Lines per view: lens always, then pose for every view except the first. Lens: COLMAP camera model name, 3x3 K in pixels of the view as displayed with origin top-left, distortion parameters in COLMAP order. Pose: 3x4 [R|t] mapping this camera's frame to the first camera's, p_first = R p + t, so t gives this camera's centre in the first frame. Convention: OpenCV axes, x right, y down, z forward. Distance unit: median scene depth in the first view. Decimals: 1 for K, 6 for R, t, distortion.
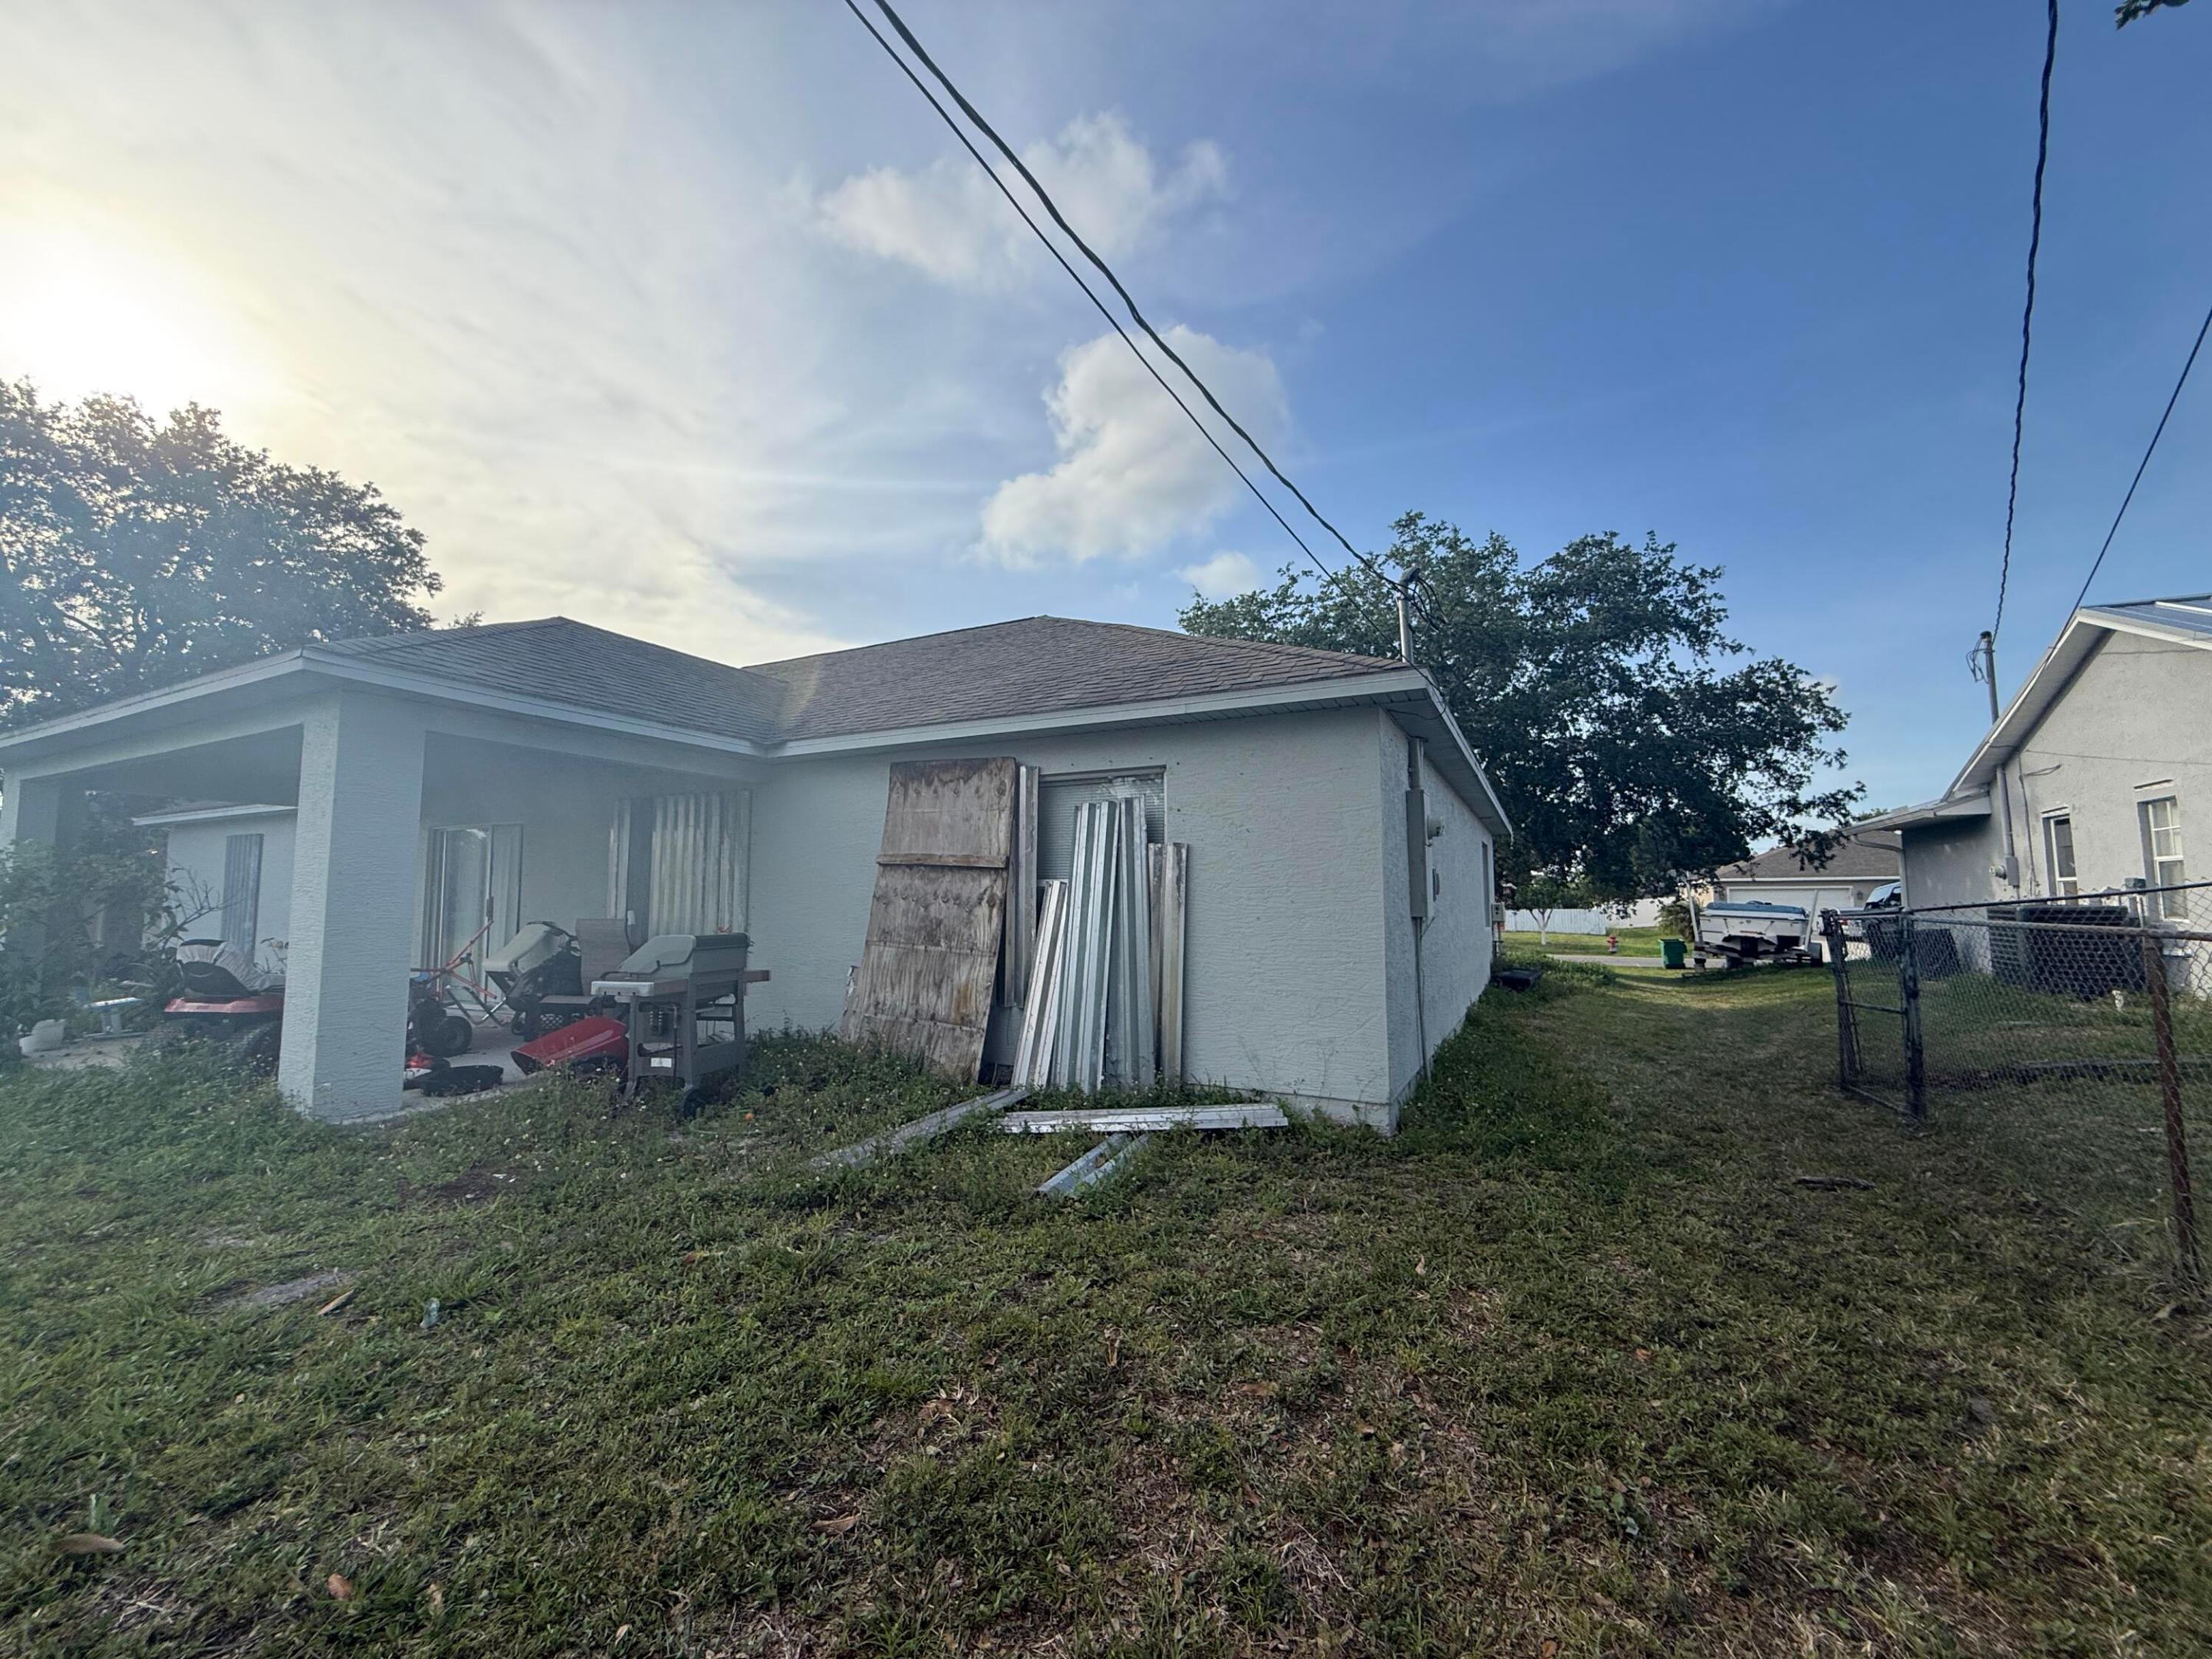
lens RADIAL K [[875.7, 0, 1102.3], [0, 875.7, 831.2], [0, 0, 1]] dist [0.000713, 0.000033]
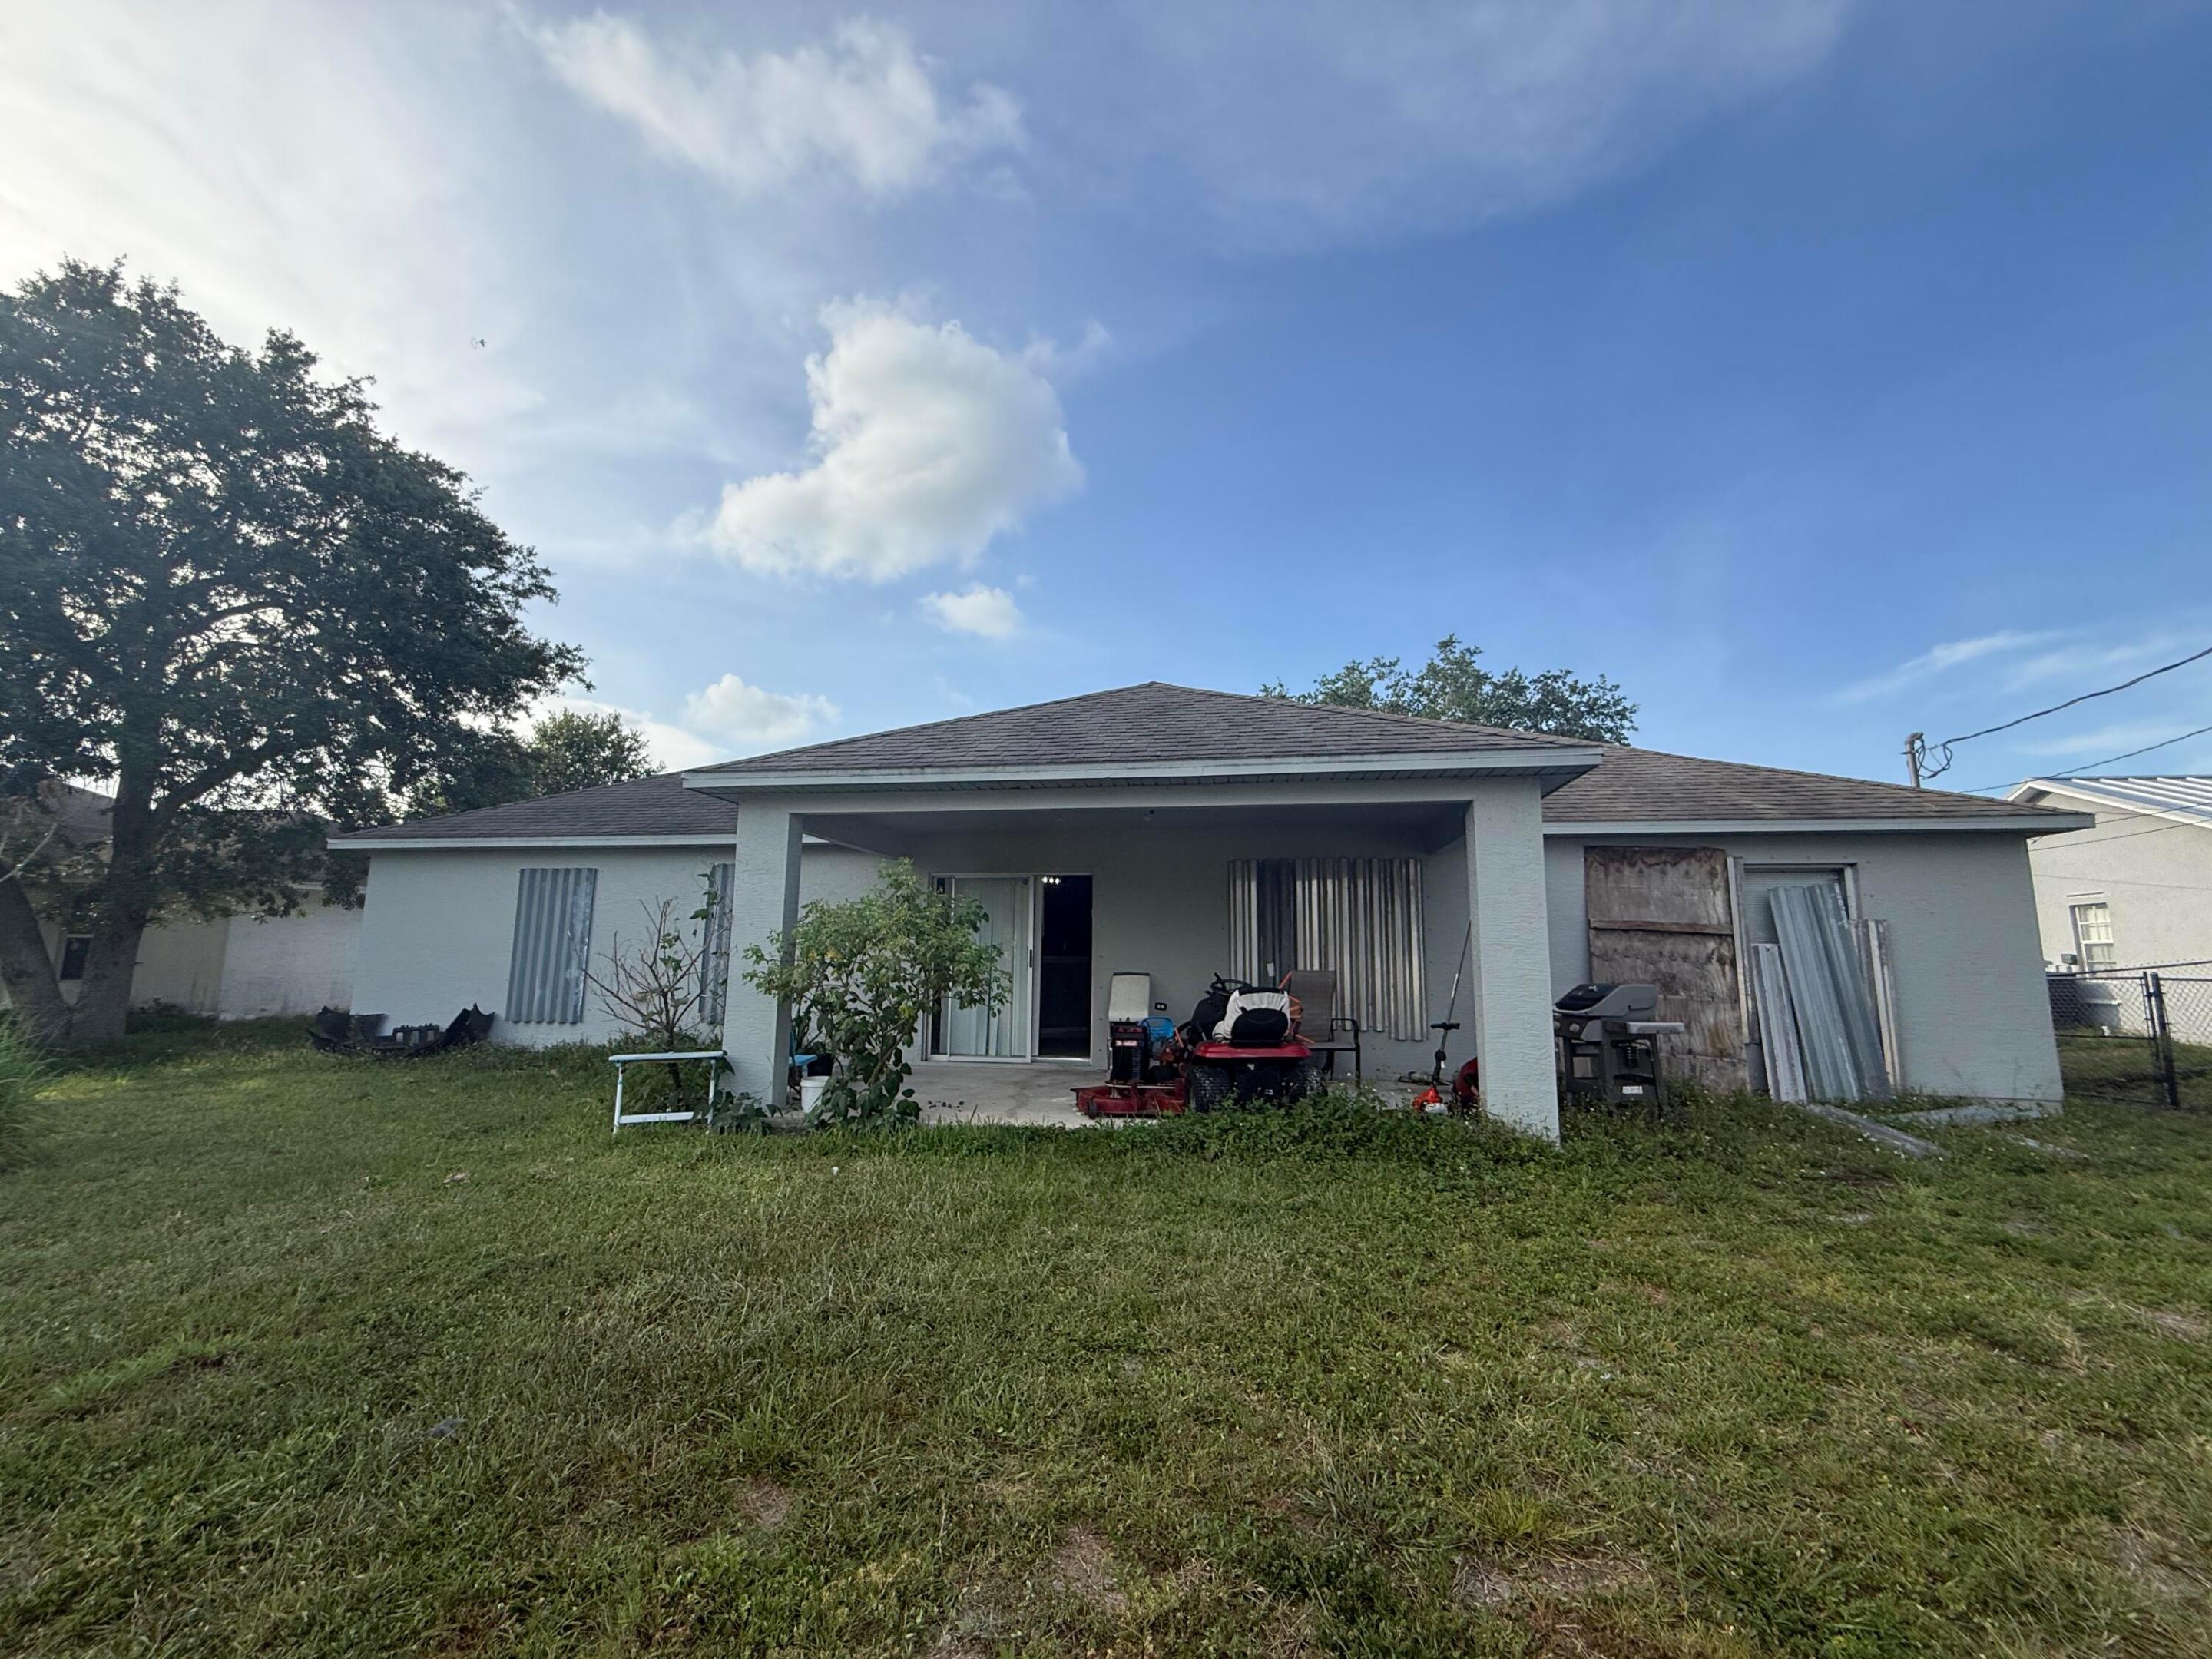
lens RADIAL K [[875.7, 0, 1095.0], [0, 875.7, 828.7], [0, 0, 1]] dist [0.000713, 0.000033]
pose [[0.955551, 0.056891, 0.289286, -1.339810], [-0.037259, 0.996641, -0.072928, 0.014887], [-0.292464, 0.058908, 0.954461, 0.024327]]
